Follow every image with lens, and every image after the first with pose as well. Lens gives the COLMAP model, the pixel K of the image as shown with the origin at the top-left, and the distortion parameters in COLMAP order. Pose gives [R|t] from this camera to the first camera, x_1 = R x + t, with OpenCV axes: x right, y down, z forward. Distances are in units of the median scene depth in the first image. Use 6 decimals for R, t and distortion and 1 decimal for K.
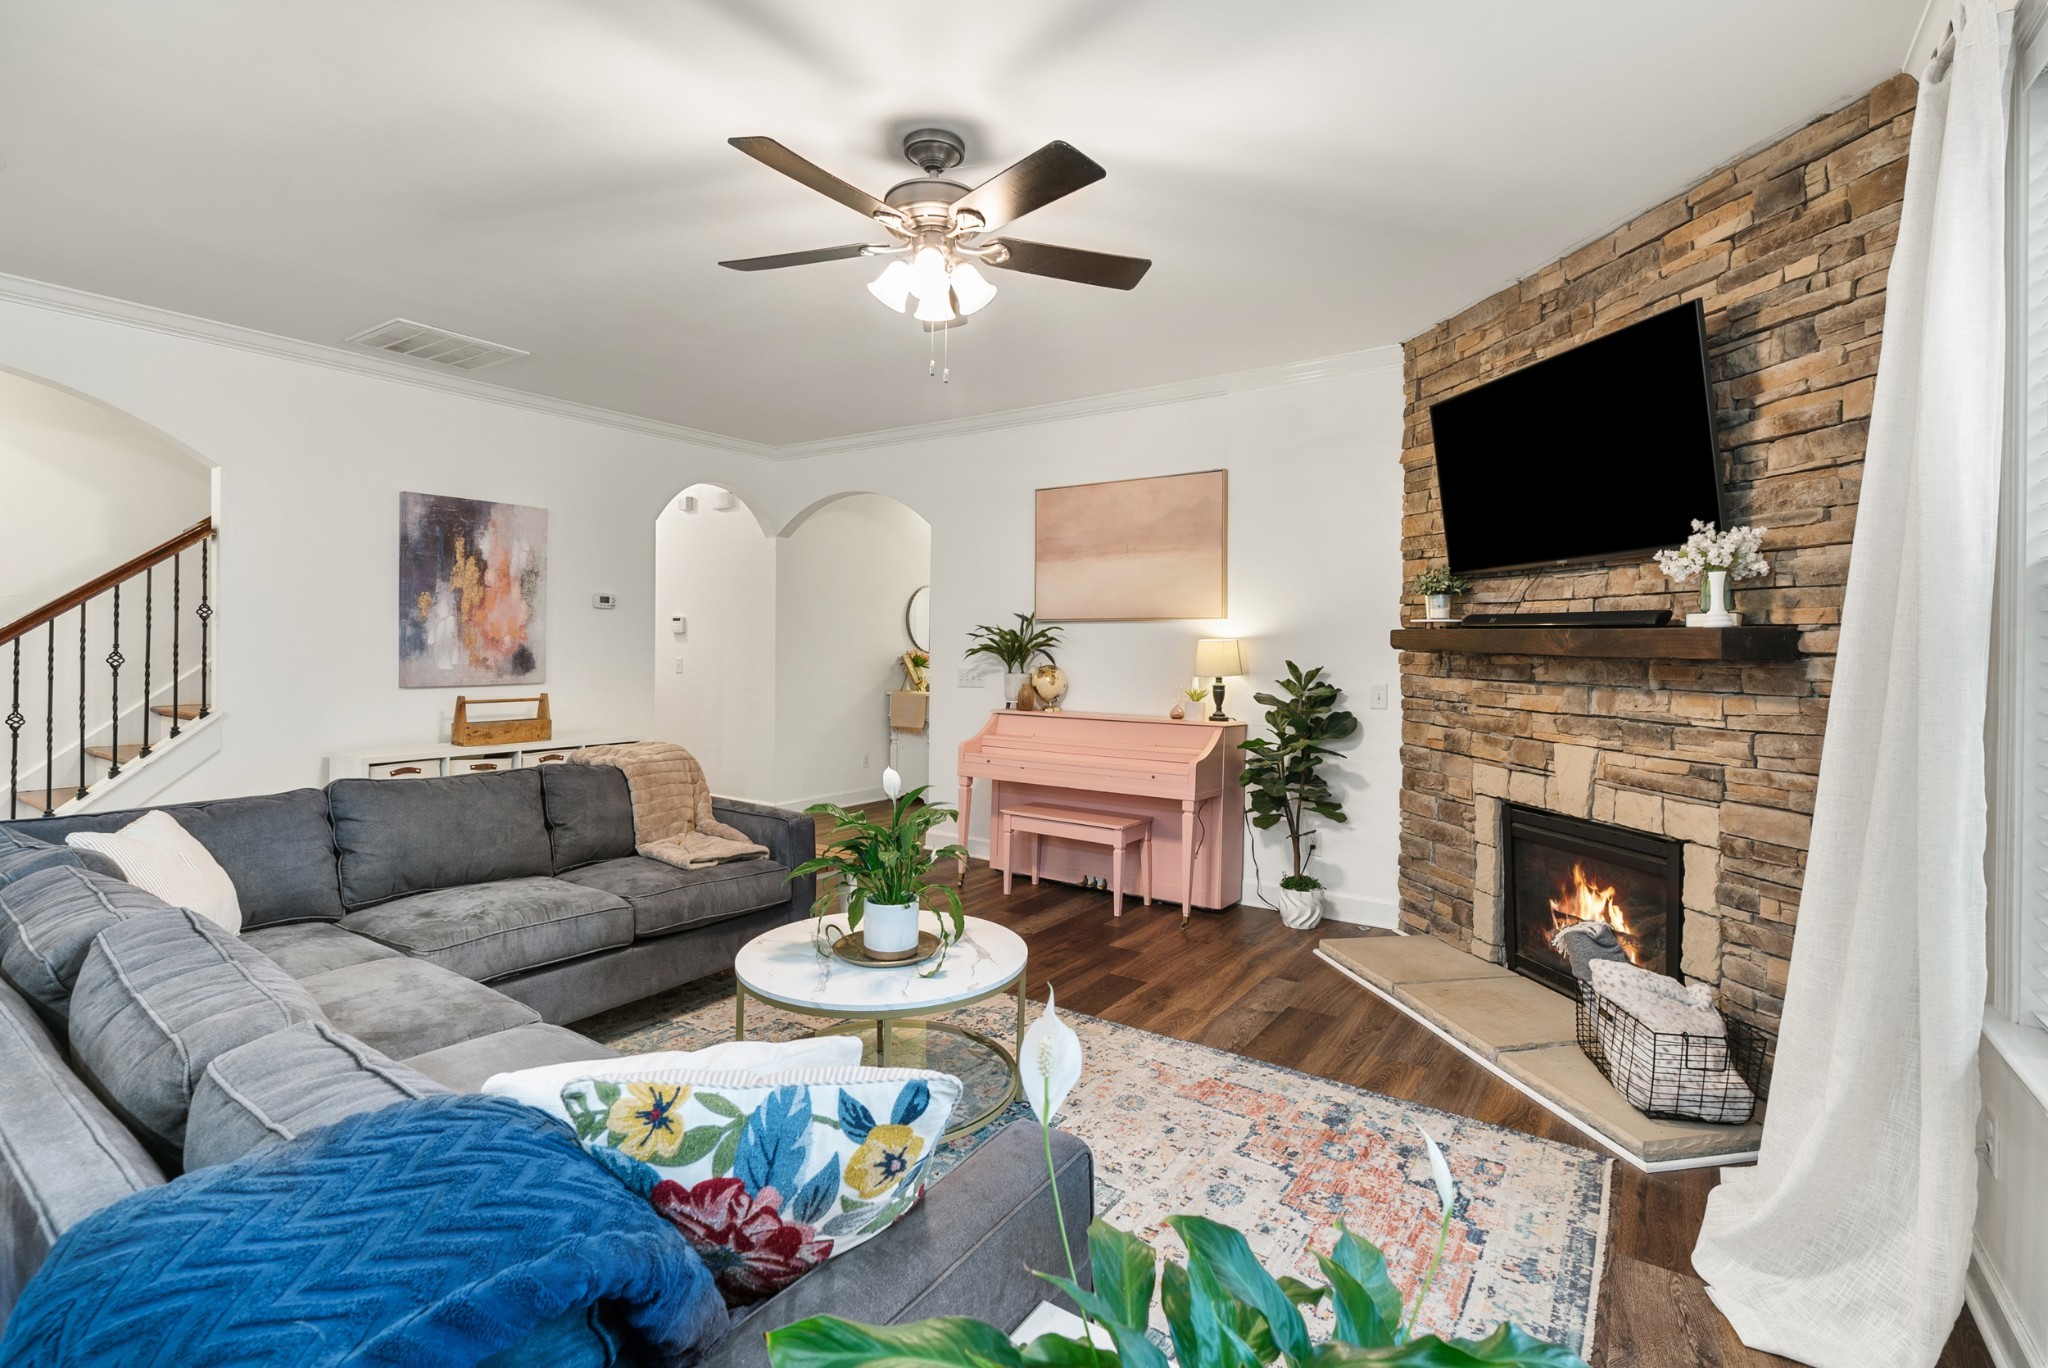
lens RADIAL K [[935.6, 0, 1022.2], [0, 935.6, 656.9], [0, 0, 1]] dist [-0.004930, 0.000506]
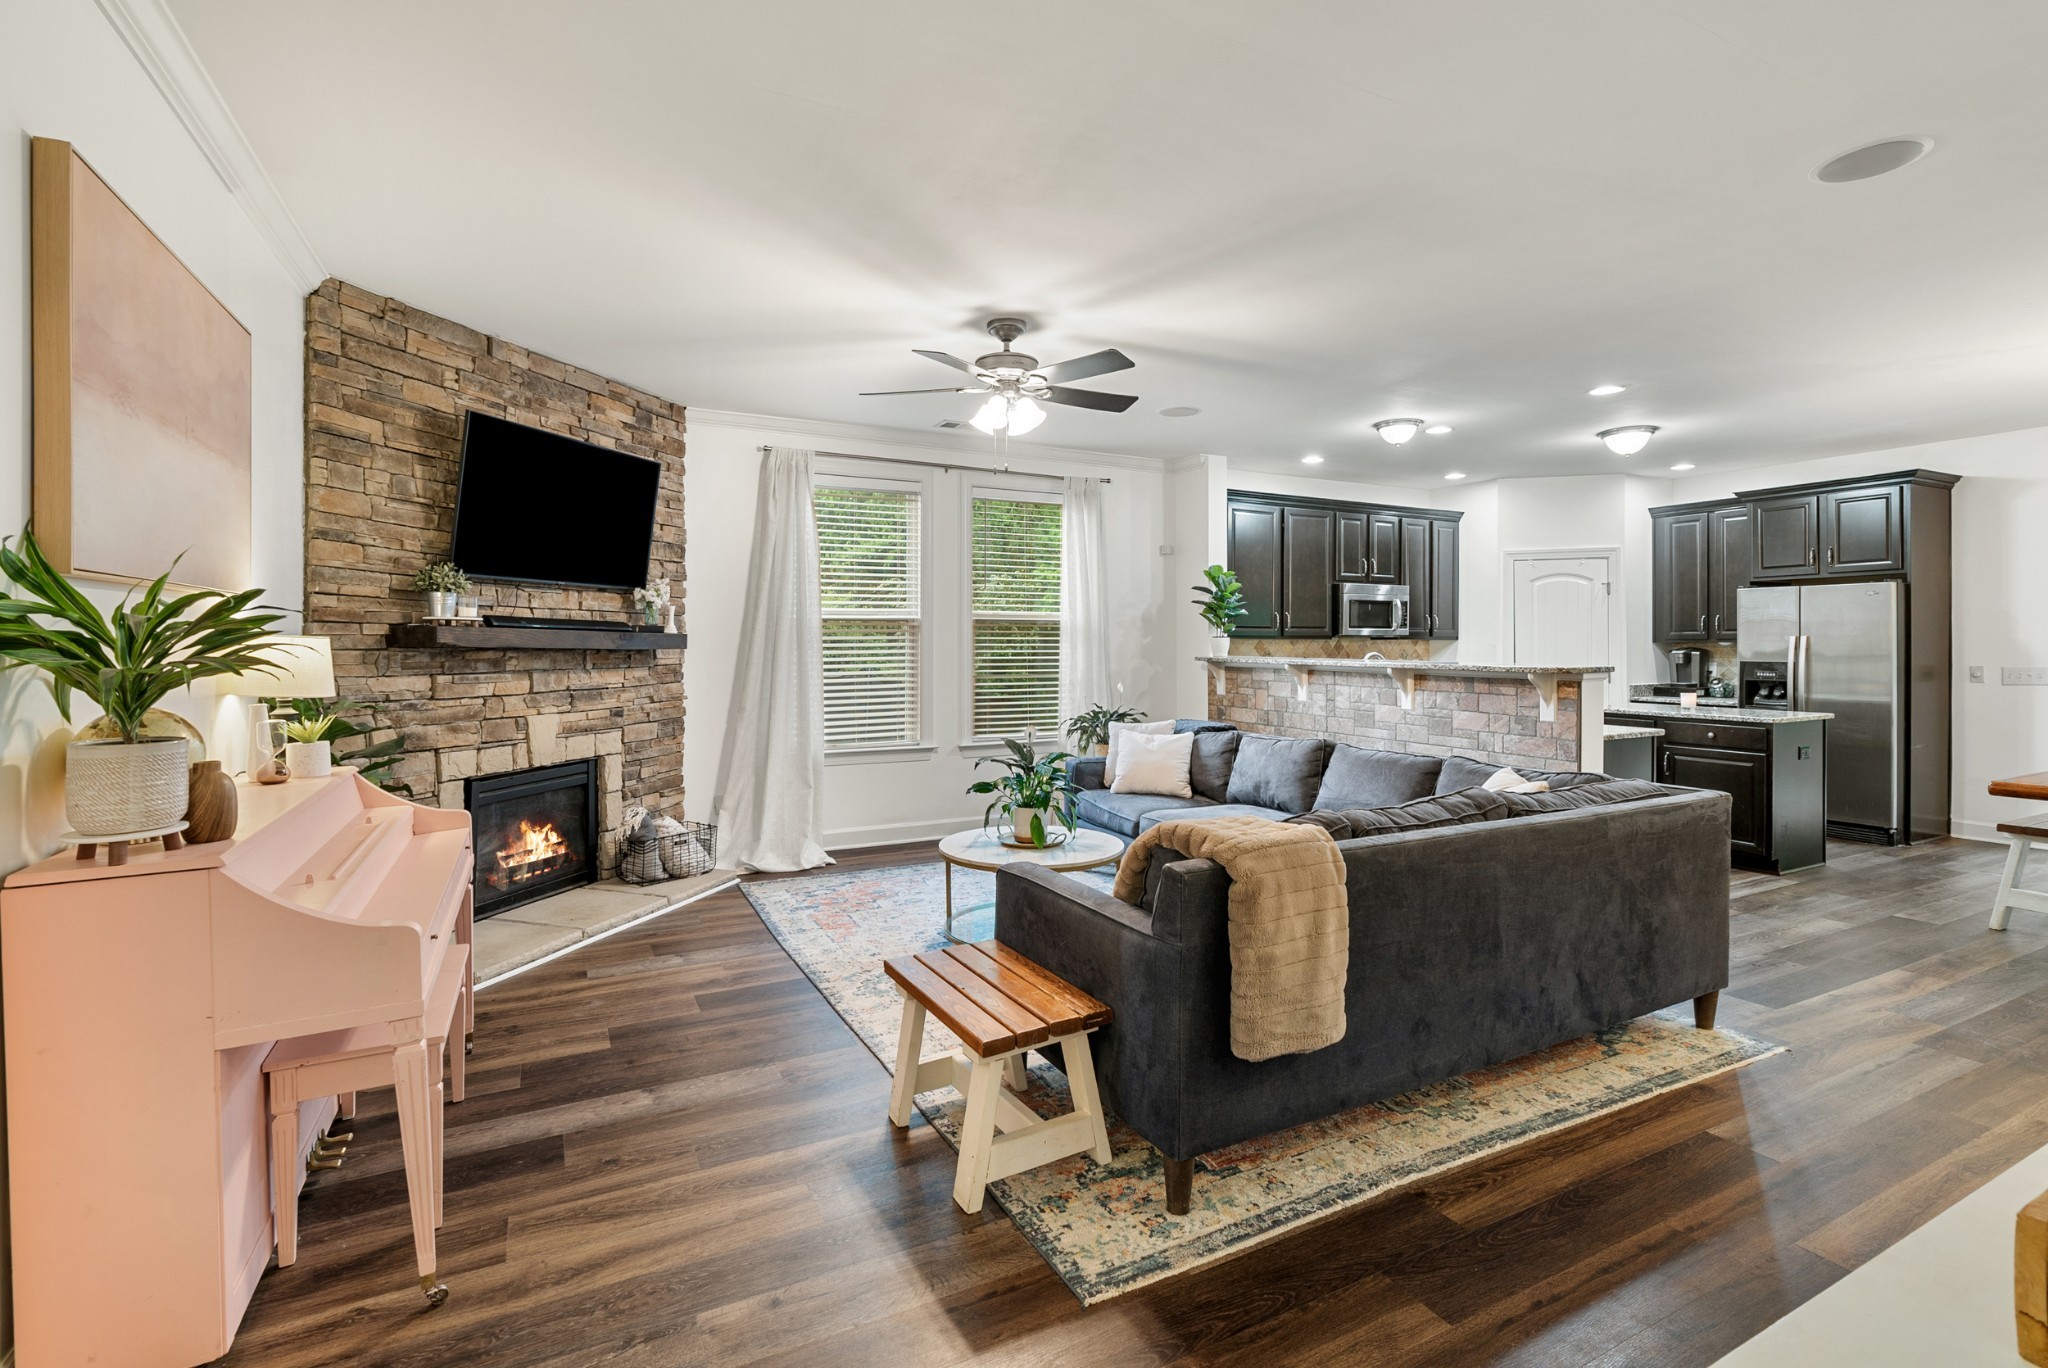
lens RADIAL K [[943.9, 0, 1034.1], [0, 943.9, 645.0], [0, 0, 1]] dist [0.000349, 0.000609]
pose [[-0.879831, -0.011935, 0.475137, -0.730220], [-0.003216, 0.999811, 0.019158, -0.038312], [-0.475276, 0.015328, -0.879703, 1.927553]]
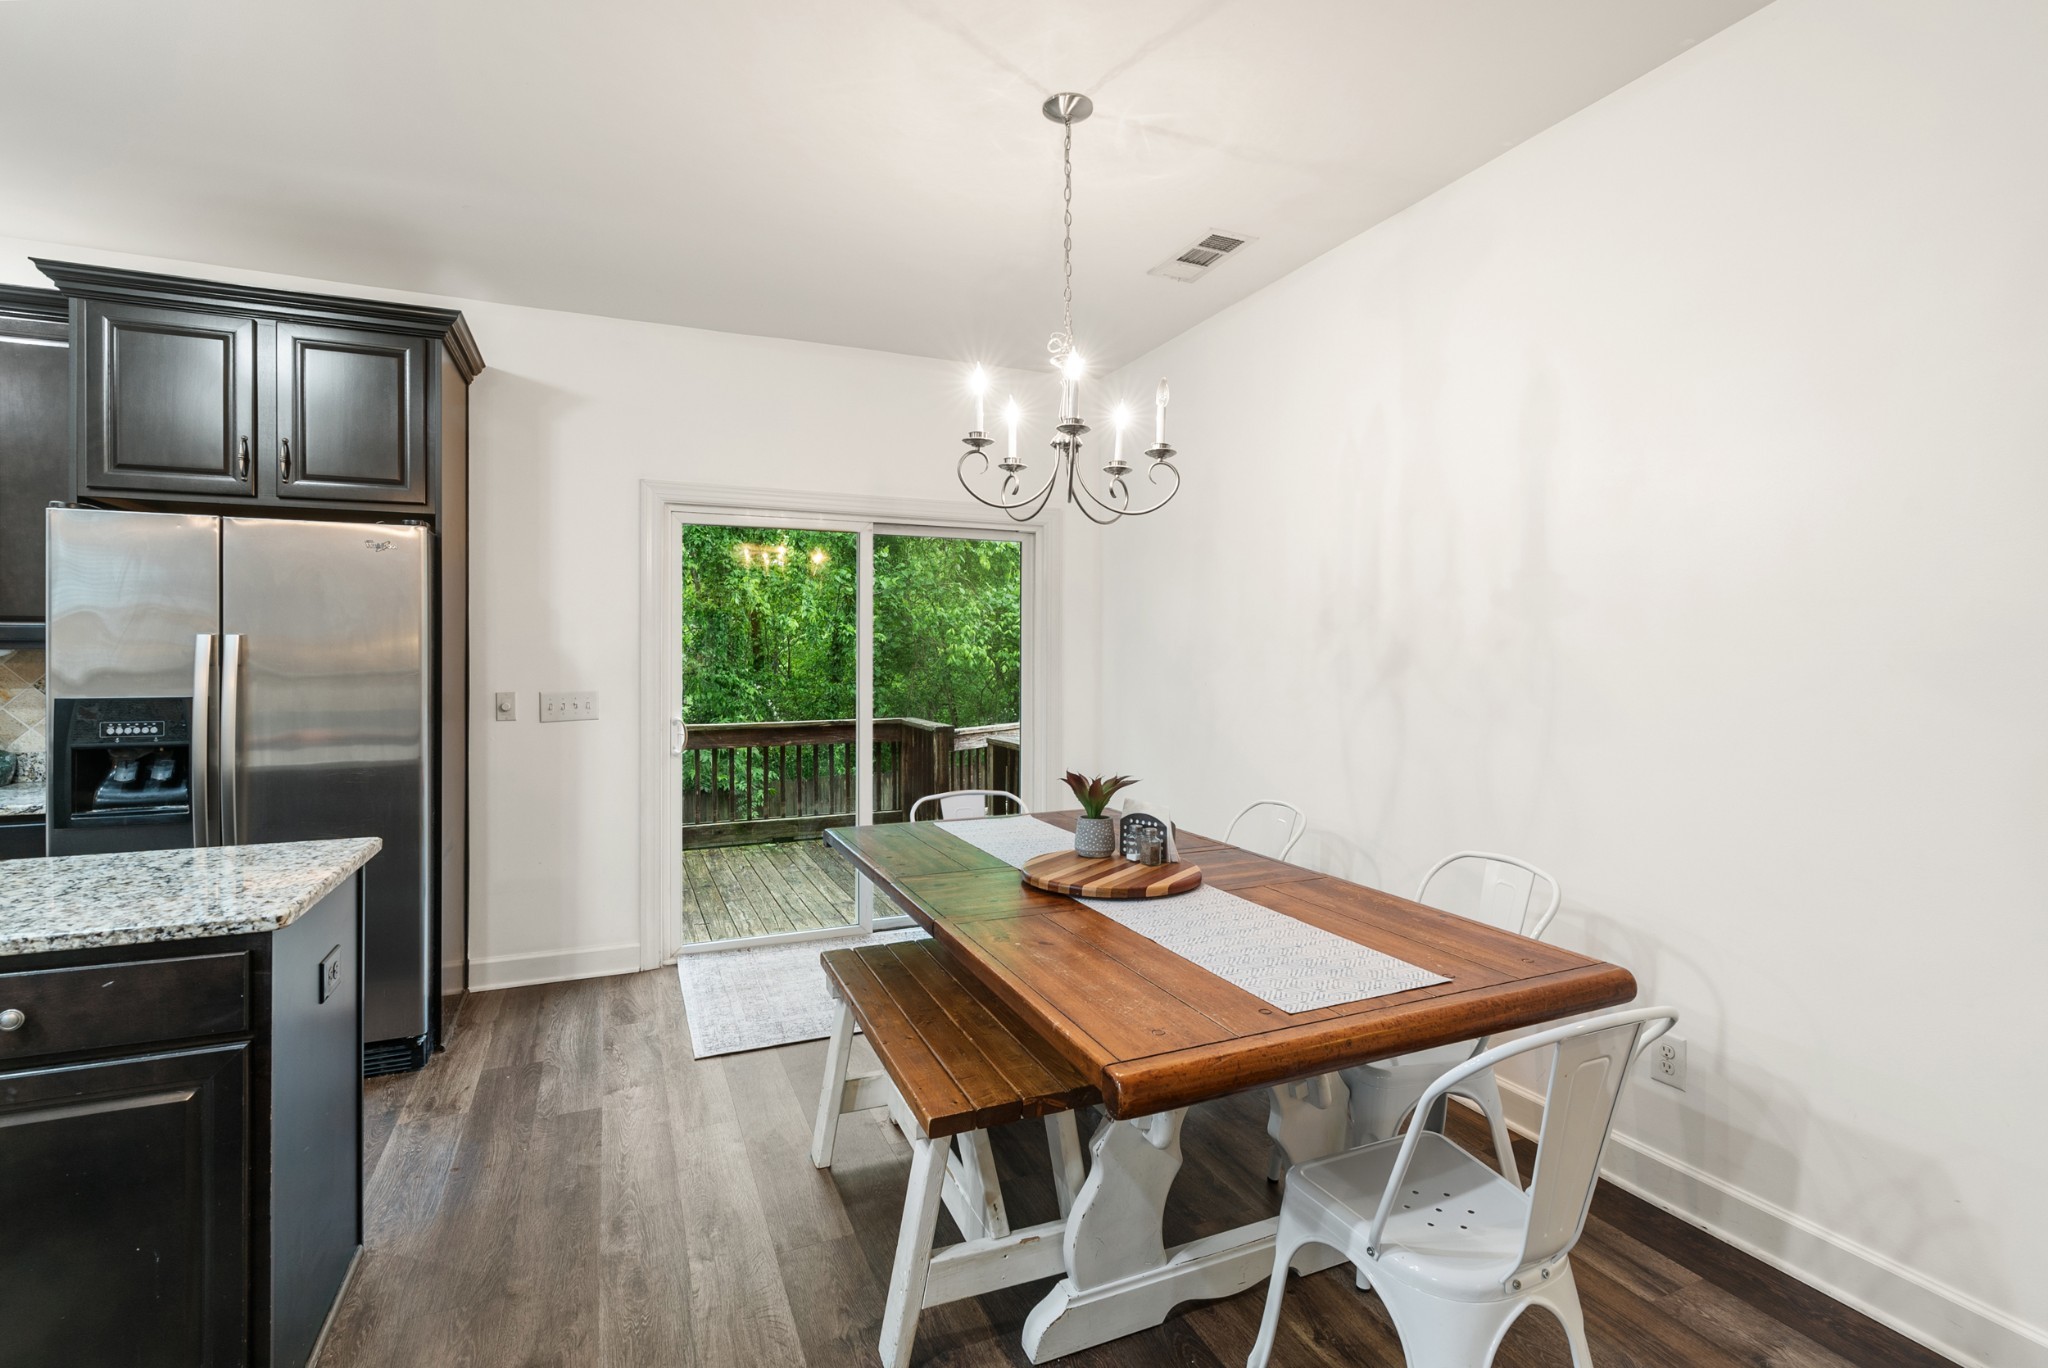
lens RADIAL K [[935.6, 0, 1022.2], [0, 935.6, 656.9], [0, 0, 1]] dist [-0.004930, 0.000506]
pose [[-0.536379, -0.013075, -0.843876, -0.735664], [-0.018462, 0.999822, -0.003757, -0.037501], [0.843775, 0.013565, -0.536525, 1.876490]]
